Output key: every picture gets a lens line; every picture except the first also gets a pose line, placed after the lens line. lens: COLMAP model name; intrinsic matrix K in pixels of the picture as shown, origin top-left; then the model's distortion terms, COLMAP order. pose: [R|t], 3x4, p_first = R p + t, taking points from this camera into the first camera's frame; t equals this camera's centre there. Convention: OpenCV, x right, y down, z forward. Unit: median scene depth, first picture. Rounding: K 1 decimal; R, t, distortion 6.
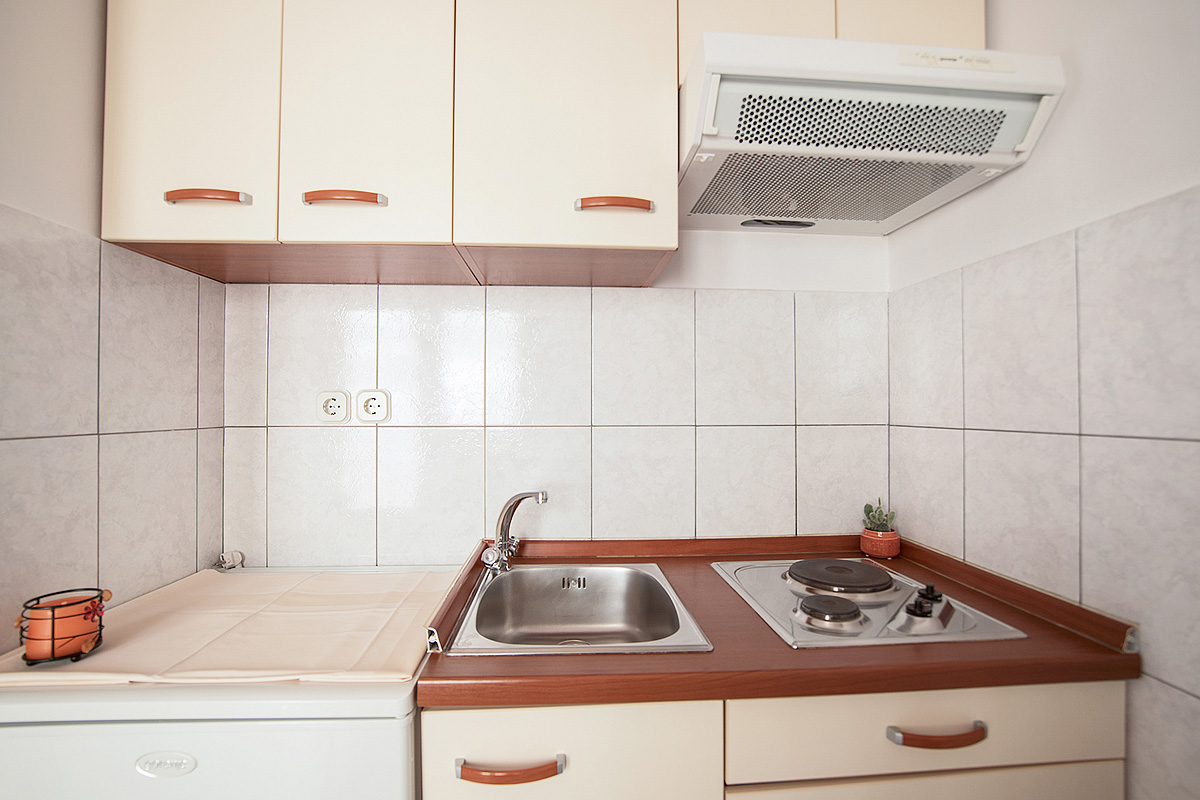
lens RADIAL K [[539.9, 0, 597.0], [0, 539.9, 399.0], [0, 0, 1]] dist [-0.029937, 0.003858]
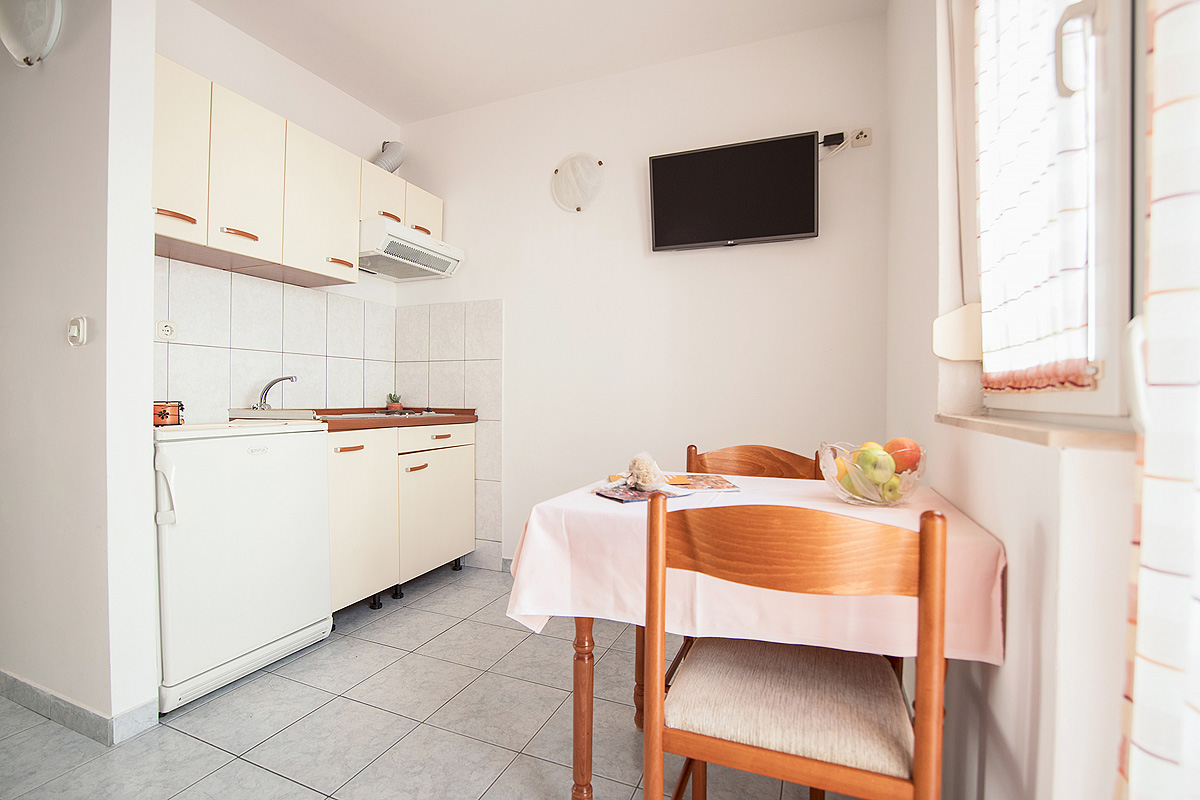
lens RADIAL K [[539.9, 0, 598.2], [0, 539.9, 399.0], [0, 0, 1]] dist [-0.029937, 0.003858]
pose [[0.444523, -0.000438, 0.895767, -1.624347], [-0.017445, 0.999806, 0.009147, 0.236493], [-0.895597, -0.019693, 0.444429, -1.195737]]
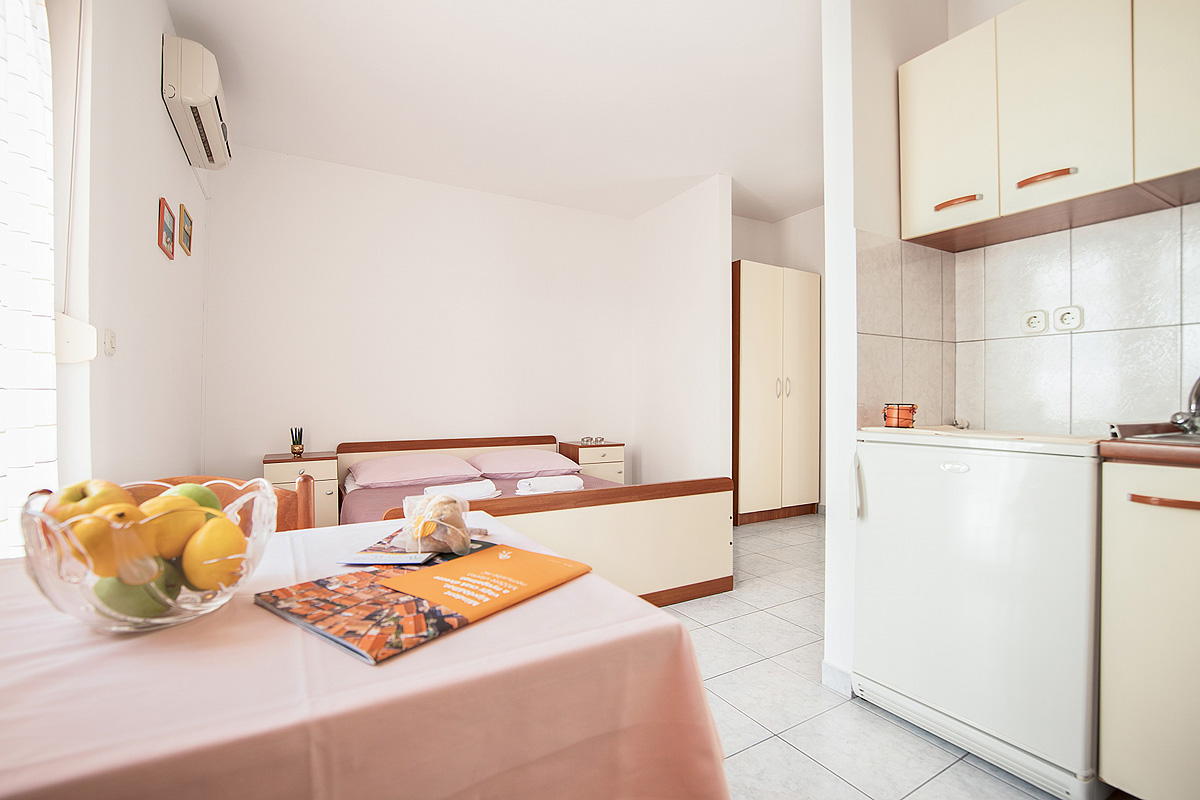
lens RADIAL K [[539.9, 0, 598.5], [0, 539.9, 395.7], [0, 0, 1]] dist [-0.029937, 0.003858]
pose [[0.441416, 0.003642, -0.897295, 0.332134], [0.012728, 0.999866, 0.010320, 0.227604], [0.897212, -0.015976, 0.441311, -0.844921]]
